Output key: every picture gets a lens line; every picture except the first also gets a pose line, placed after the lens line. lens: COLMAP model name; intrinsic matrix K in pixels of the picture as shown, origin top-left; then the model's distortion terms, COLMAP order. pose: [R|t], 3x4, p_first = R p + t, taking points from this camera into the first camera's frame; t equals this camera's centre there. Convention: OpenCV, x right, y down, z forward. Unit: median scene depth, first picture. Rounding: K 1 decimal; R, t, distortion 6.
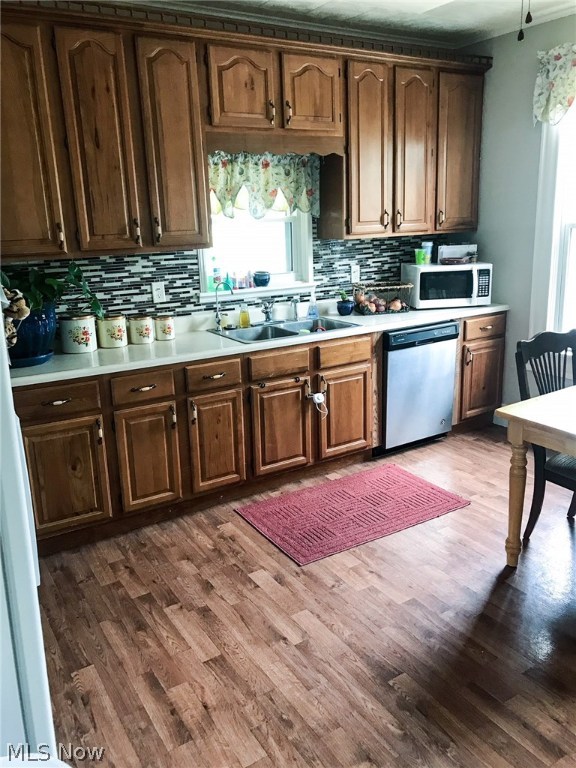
lens RADIAL K [[633.1, 0, 283.5], [0, 633.1, 381.9], [0, 0, 1]] dist [0.028845, -0.013414]
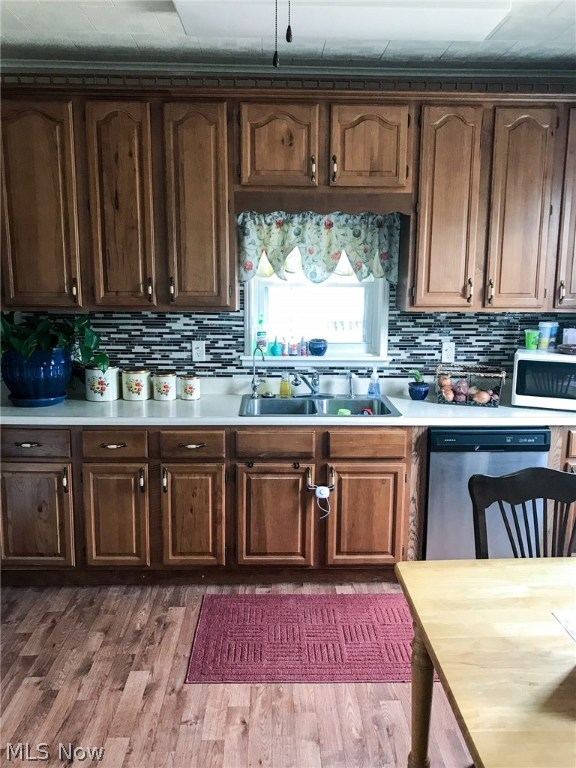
lens RADIAL K [[633.1, 0, 288.3], [0, 633.1, 382.1], [0, 0, 1]] dist [0.028845, -0.013414]
pose [[0.861543, 0.125819, -0.491847, 0.426906], [-0.164586, 0.985700, -0.036146, -0.084075], [0.480266, 0.112093, 0.869931, 0.225136]]
